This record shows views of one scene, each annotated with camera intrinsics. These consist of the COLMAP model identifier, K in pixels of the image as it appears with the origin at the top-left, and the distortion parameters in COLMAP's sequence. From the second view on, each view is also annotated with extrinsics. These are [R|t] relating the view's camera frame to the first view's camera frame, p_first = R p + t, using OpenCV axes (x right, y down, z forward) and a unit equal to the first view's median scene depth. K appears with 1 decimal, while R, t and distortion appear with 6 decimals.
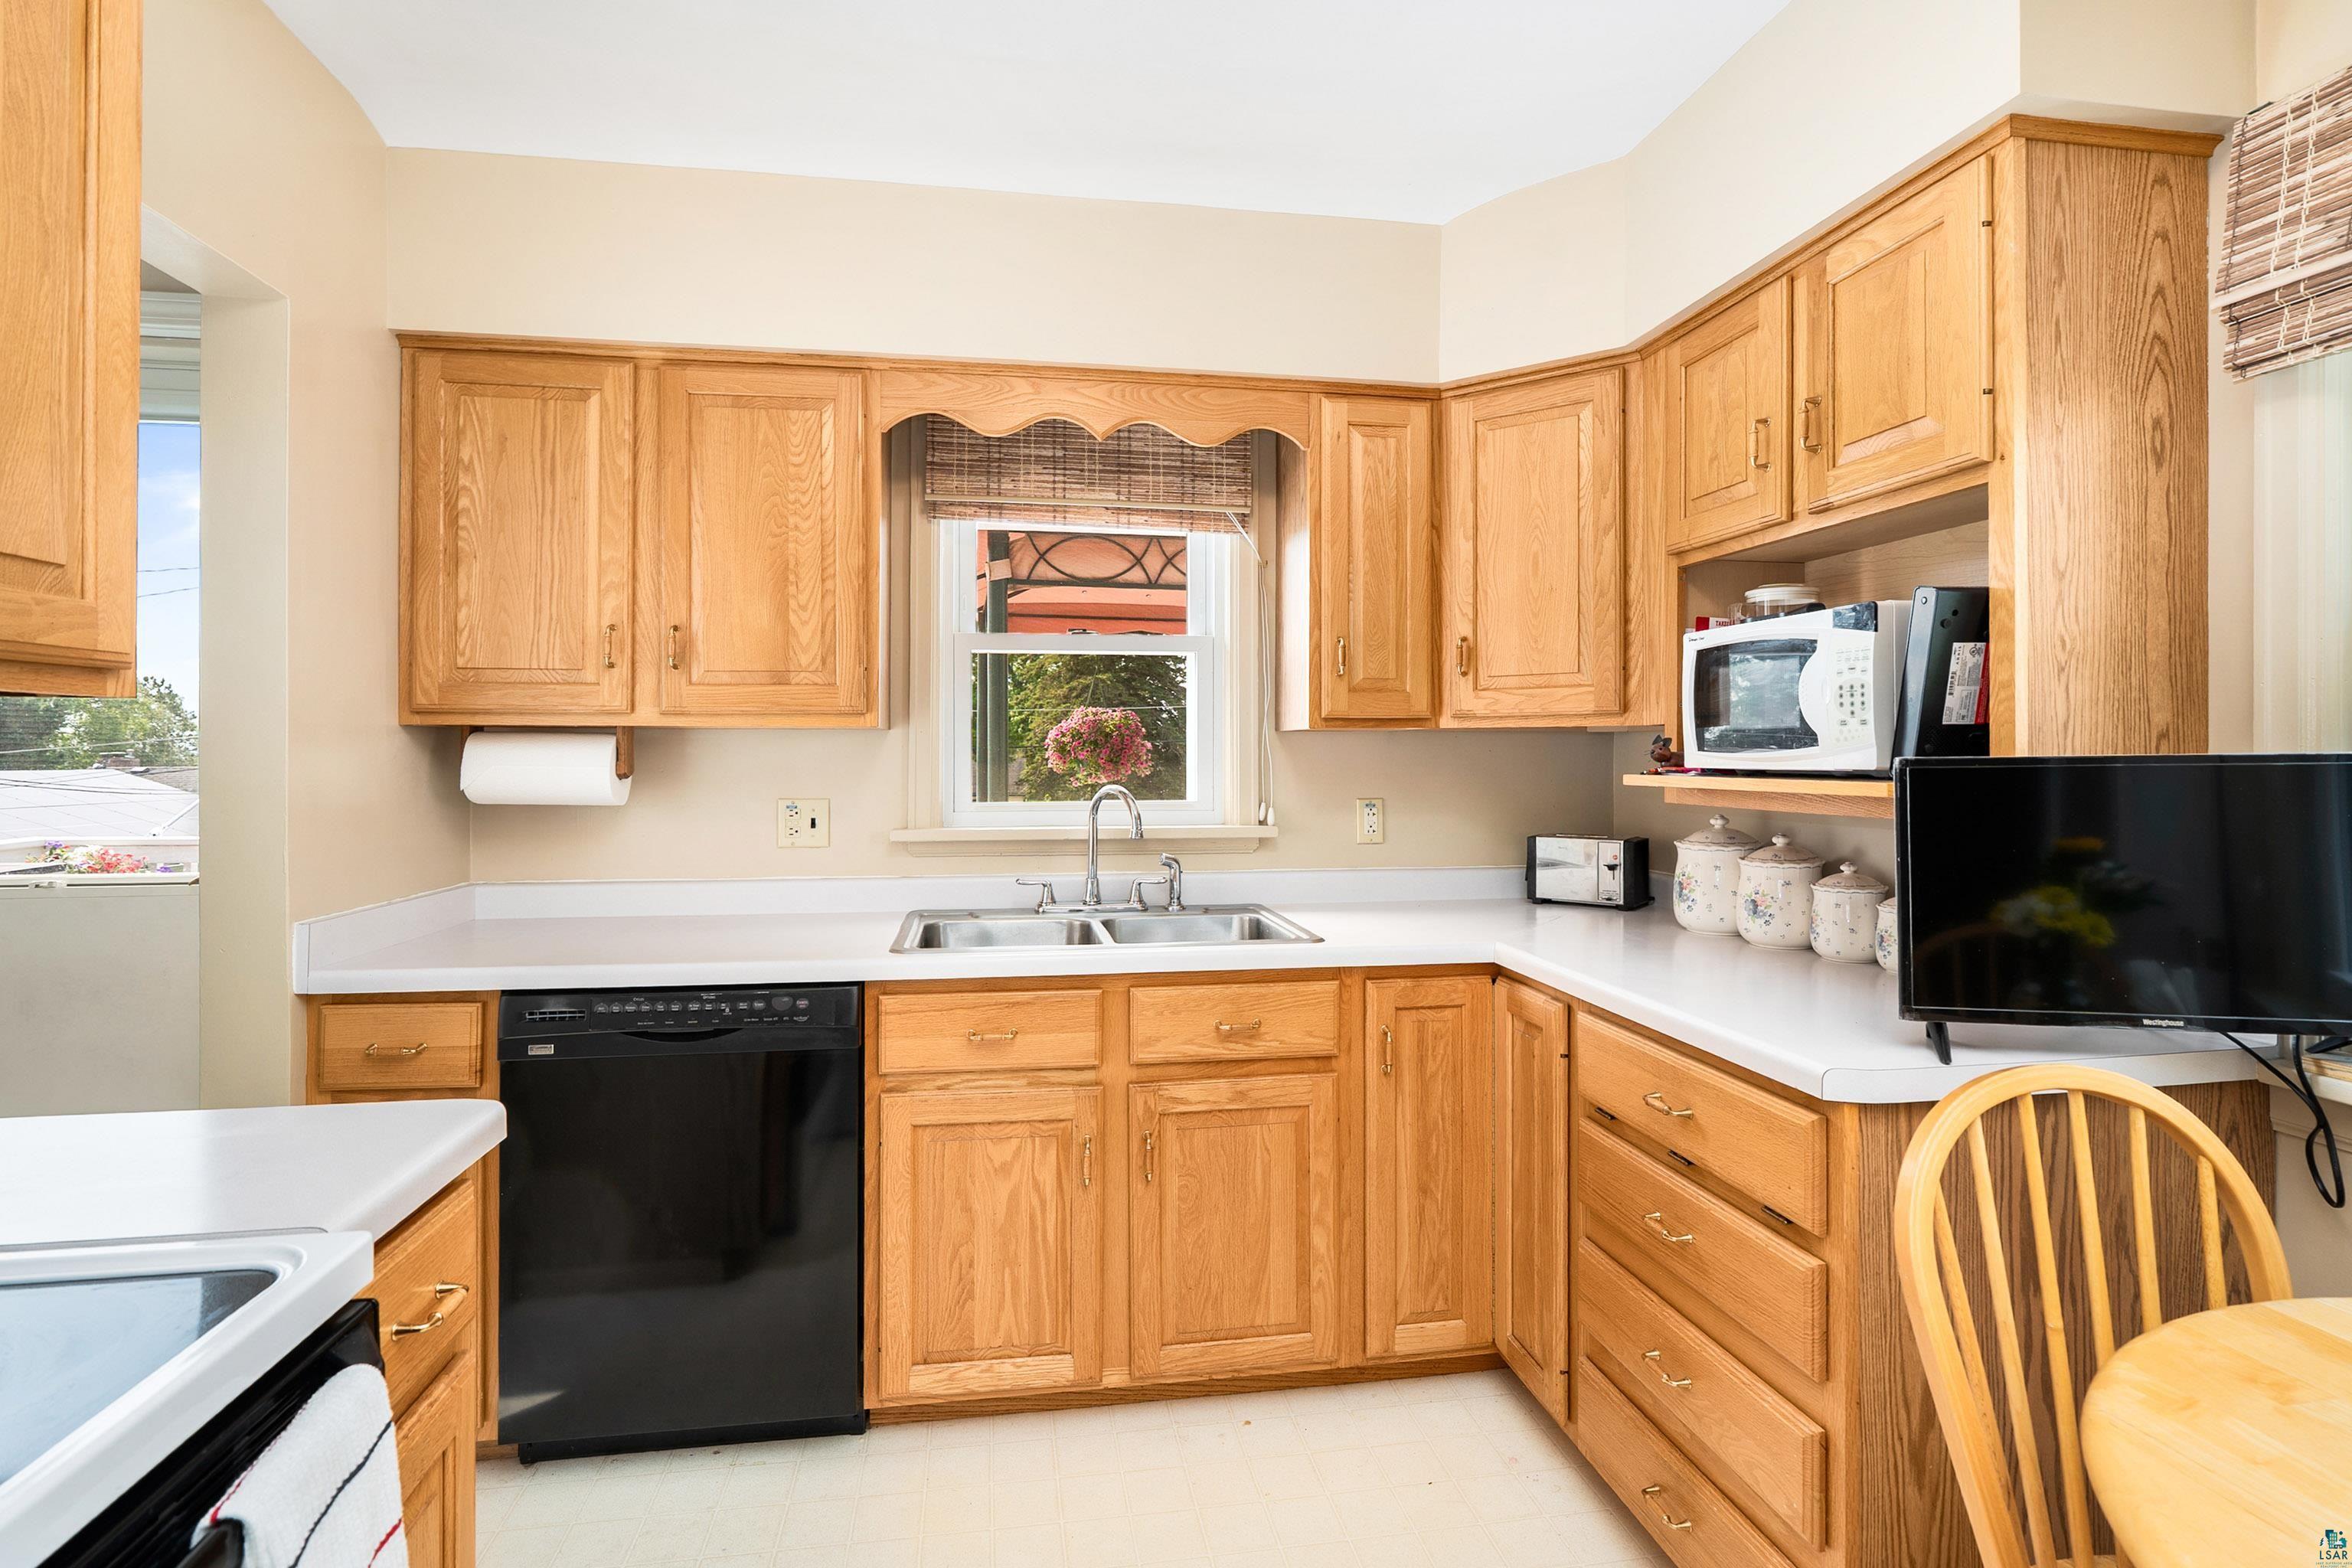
lens RADIAL K [[1115.4, 0, 1175.7], [0, 1115.4, 758.9], [0, 0, 1]] dist [-0.008699, 0.000334]
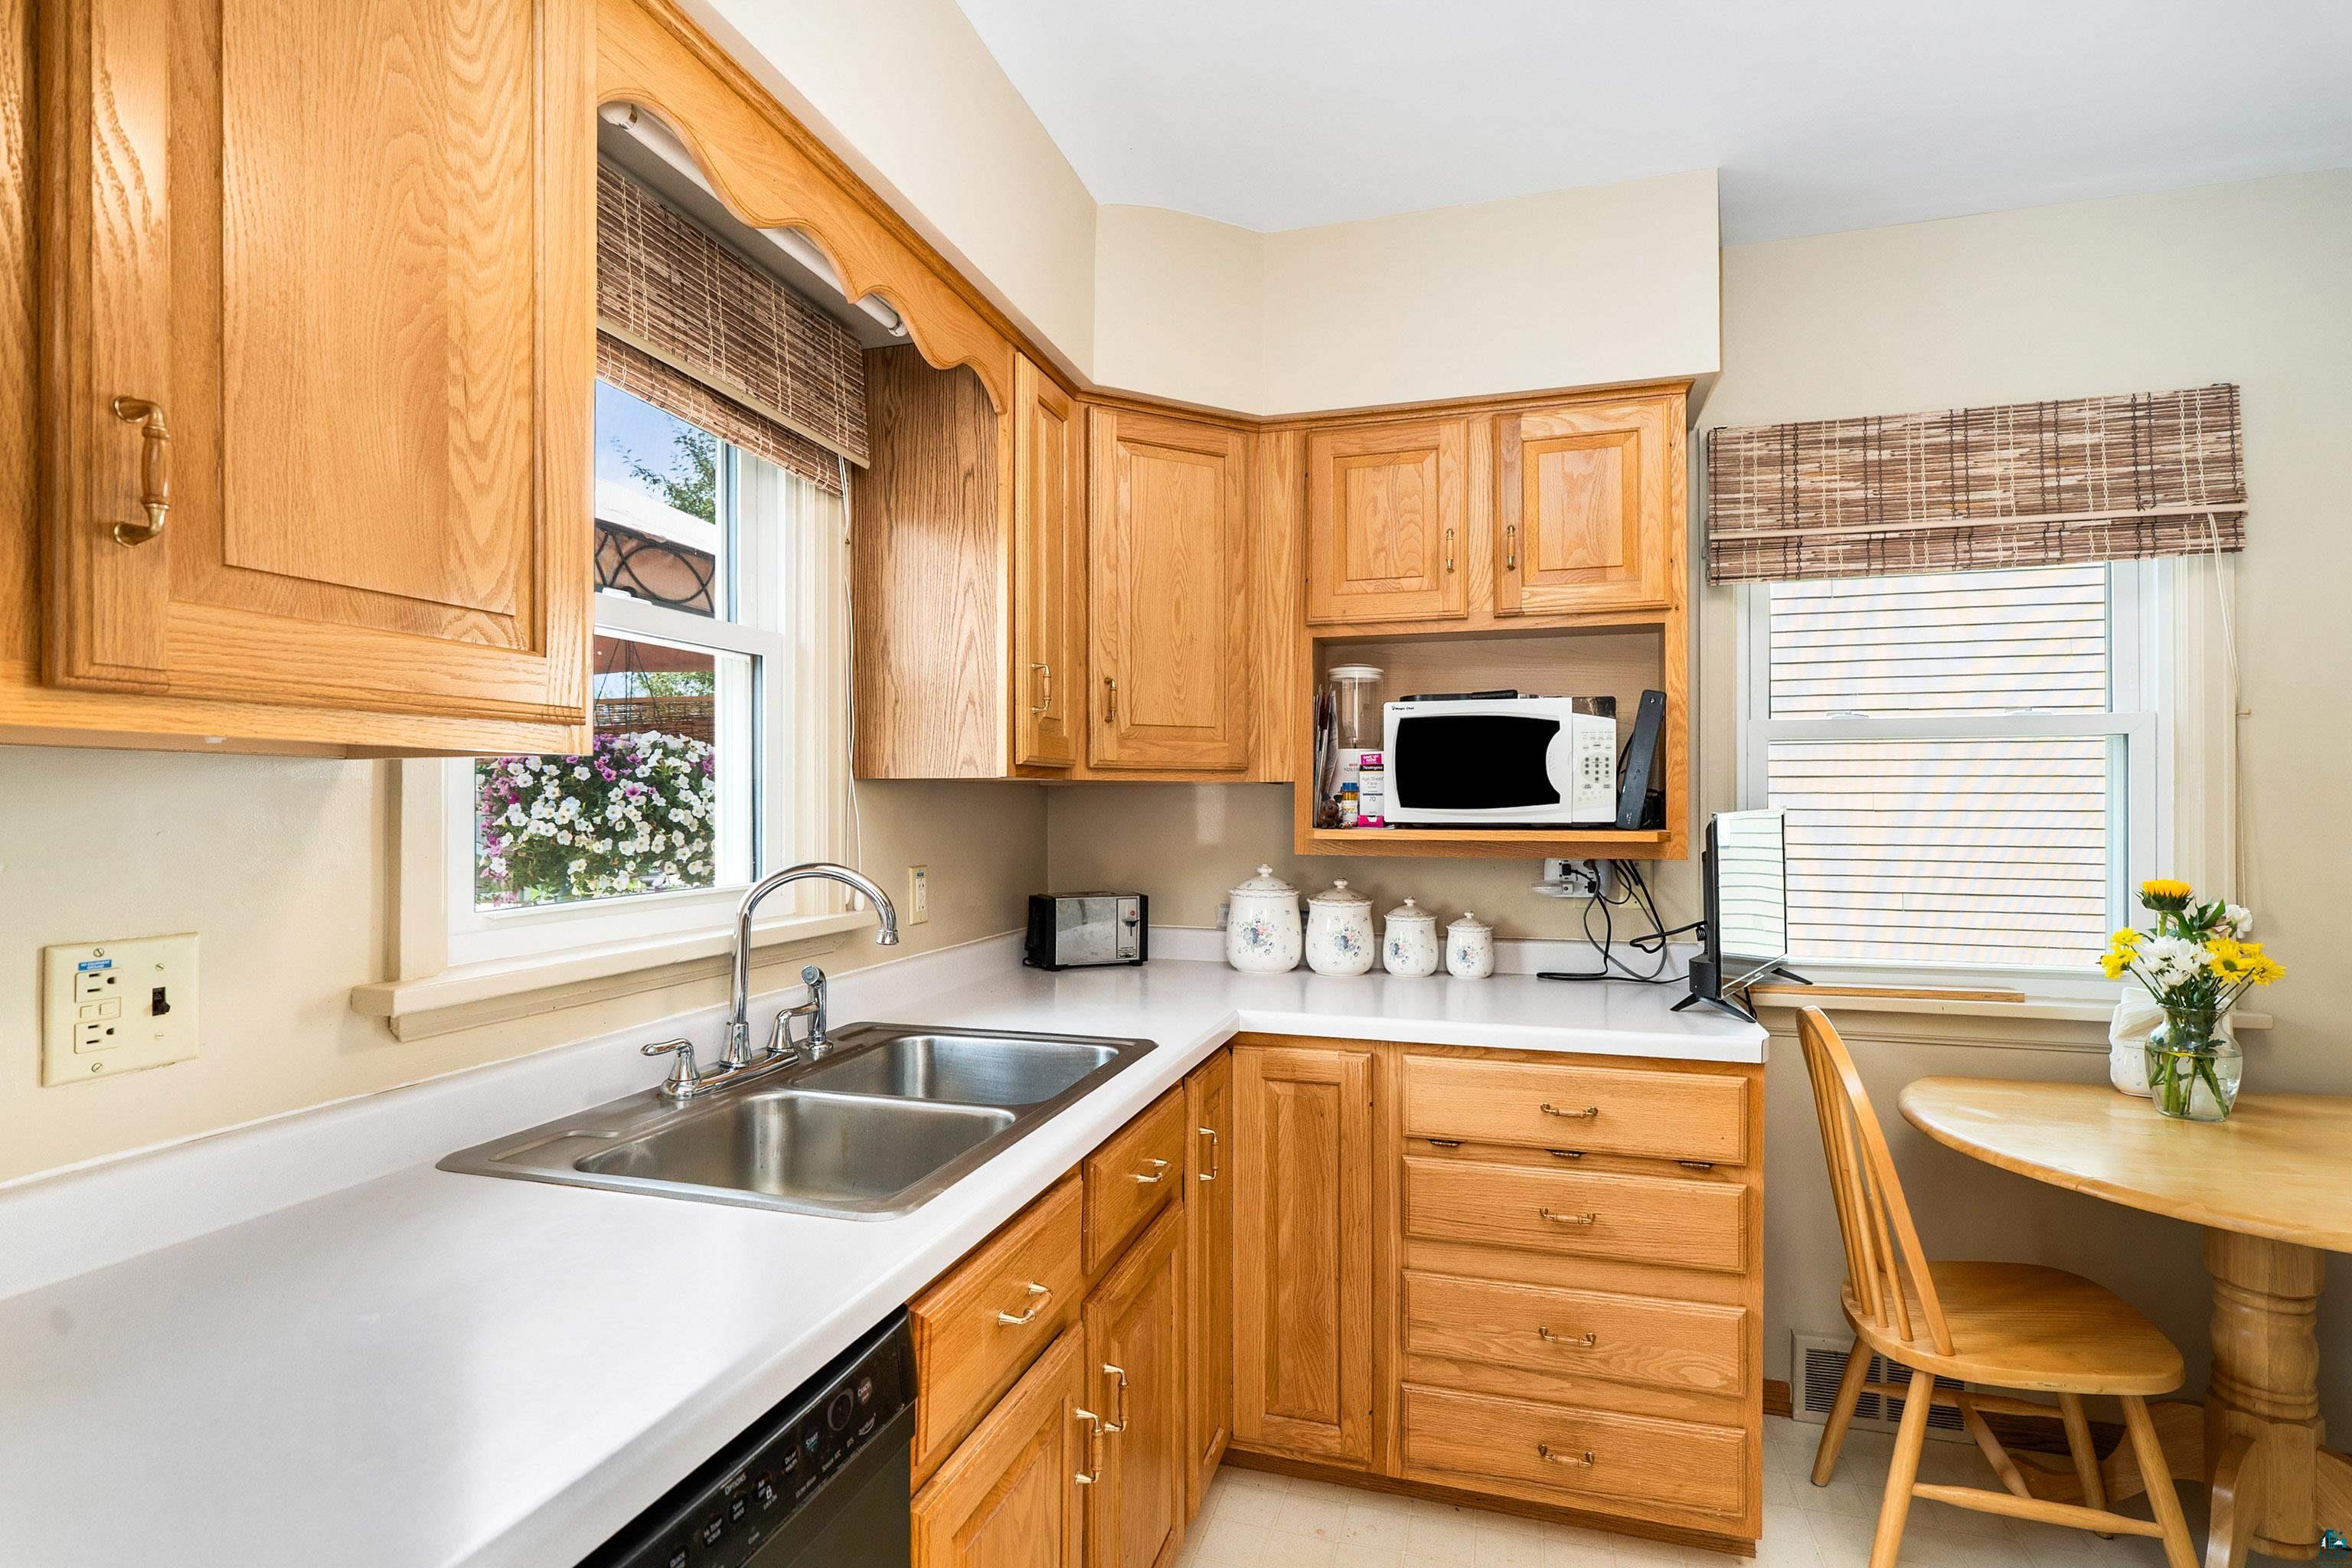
lens RADIAL K [[1153.0, 0, 1172.3], [0, 1153.0, 804.7], [0, 0, 1]] dist [-0.005284, -0.000356]
pose [[0.441836, -0.000426, 0.897096, -0.613097], [0.003718, 0.999992, -0.001356, -0.007849], [-0.897088, 0.003935, 0.441834, 0.617481]]
